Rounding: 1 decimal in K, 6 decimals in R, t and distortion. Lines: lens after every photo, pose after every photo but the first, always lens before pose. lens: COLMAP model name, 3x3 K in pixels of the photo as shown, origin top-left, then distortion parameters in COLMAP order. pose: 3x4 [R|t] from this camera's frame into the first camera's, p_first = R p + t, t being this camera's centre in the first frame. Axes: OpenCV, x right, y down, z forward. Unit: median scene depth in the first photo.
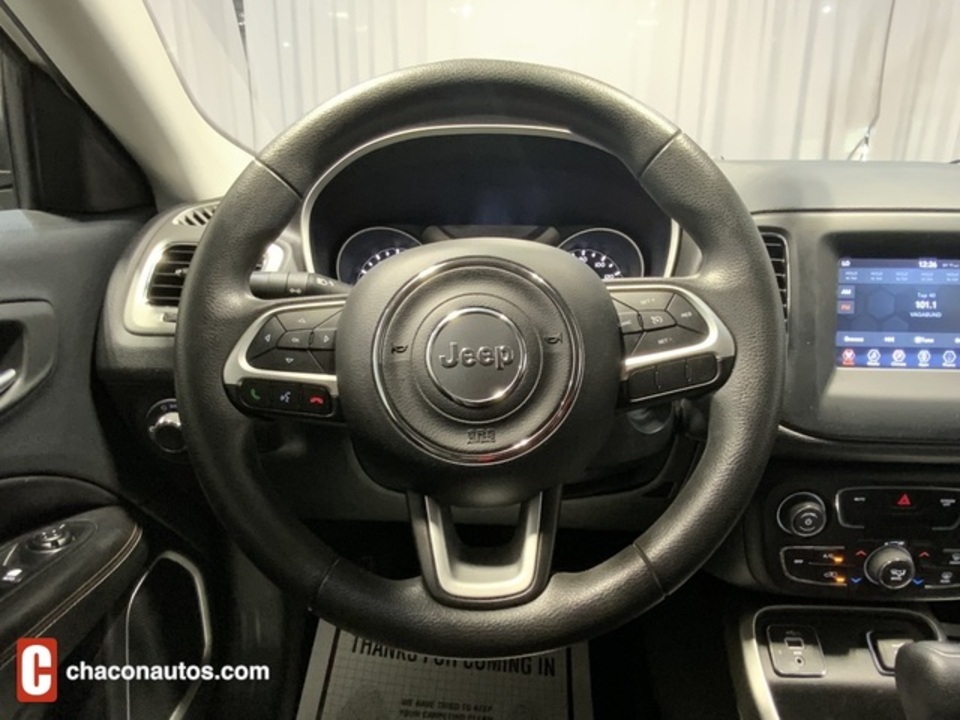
lens RADIAL K [[584.2, 0, 481.0], [0, 584.2, 364.2], [0, 0, 1]] dist [0.018332, -0.005809]
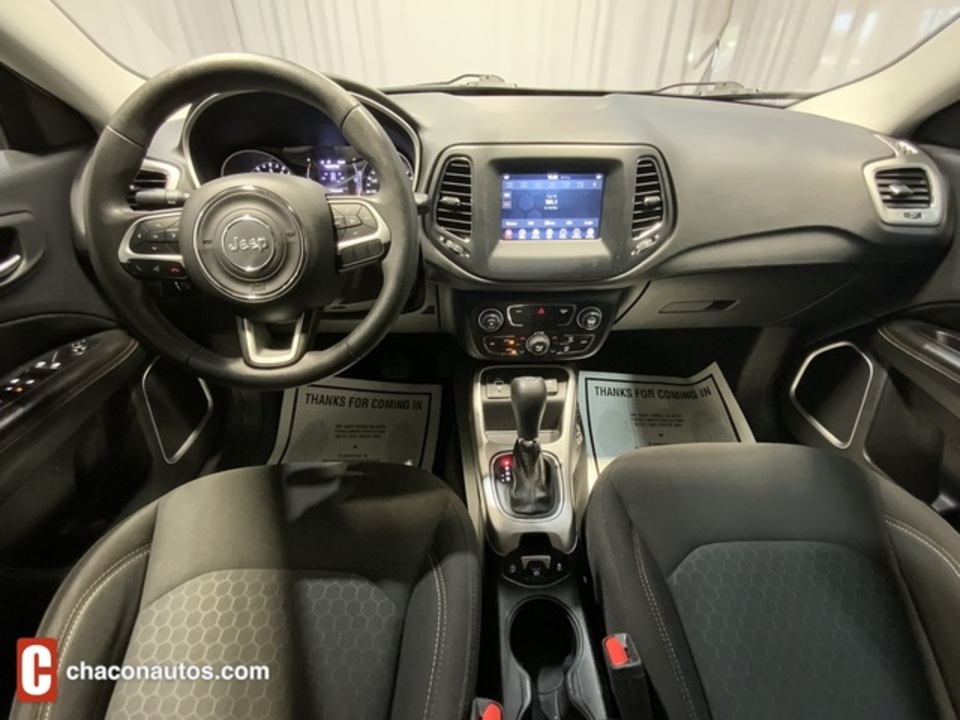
lens RADIAL K [[391.2, 0, 480.3], [0, 391.2, 358.1], [0, 0, 1]] dist [0.002844, -0.002858]
pose [[0.997817, -0.041087, 0.051708, 0.462119], [0.022337, 0.946736, 0.321236, -0.039542], [-0.062152, -0.319380, 0.945586, -0.252352]]
